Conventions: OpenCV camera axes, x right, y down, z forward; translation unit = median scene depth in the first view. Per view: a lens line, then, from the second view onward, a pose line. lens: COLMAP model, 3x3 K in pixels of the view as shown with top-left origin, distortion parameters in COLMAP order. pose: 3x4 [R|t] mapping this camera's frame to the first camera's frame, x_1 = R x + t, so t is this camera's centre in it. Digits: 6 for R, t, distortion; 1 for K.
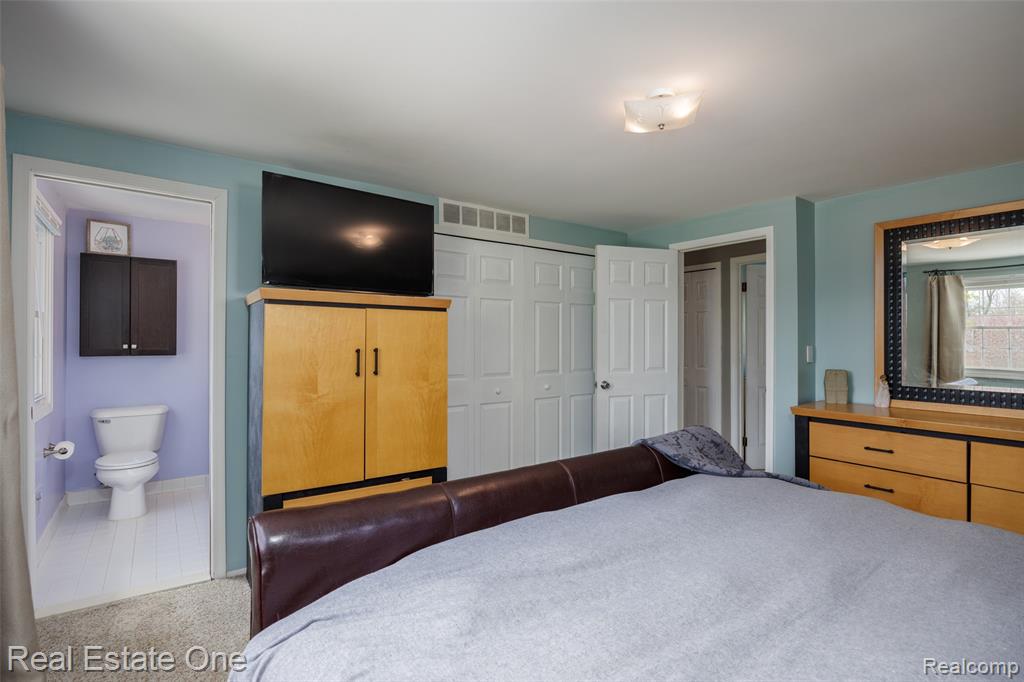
lens RADIAL K [[487.8, 0, 512.0], [0, 487.8, 341.0], [0, 0, 1]] dist [-0.010530, 0.000983]
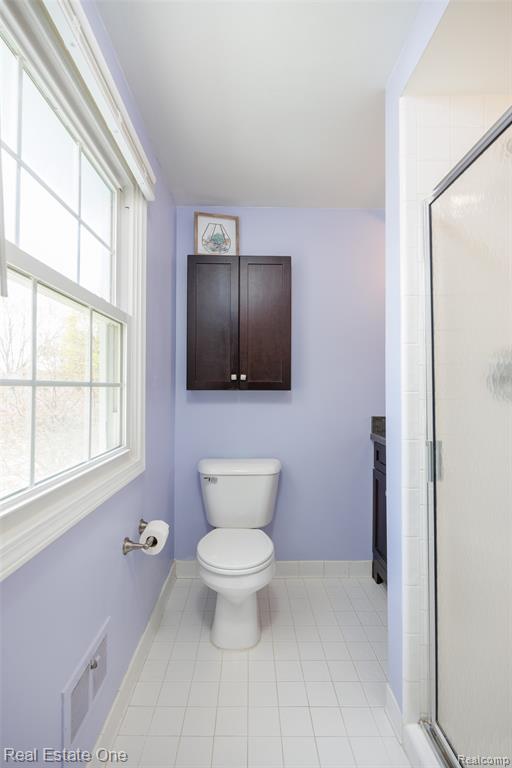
lens RADIAL K [[365.9, 0, 256.0], [0, 365.9, 384.0], [0, 0, 1]] dist [-0.010530, 0.000983]
pose [[0.818032, -0.009238, -0.575099, -0.453586], [0.000495, 0.999882, -0.015358, 0.030209], [0.575173, 0.012279, 0.817940, 0.568886]]
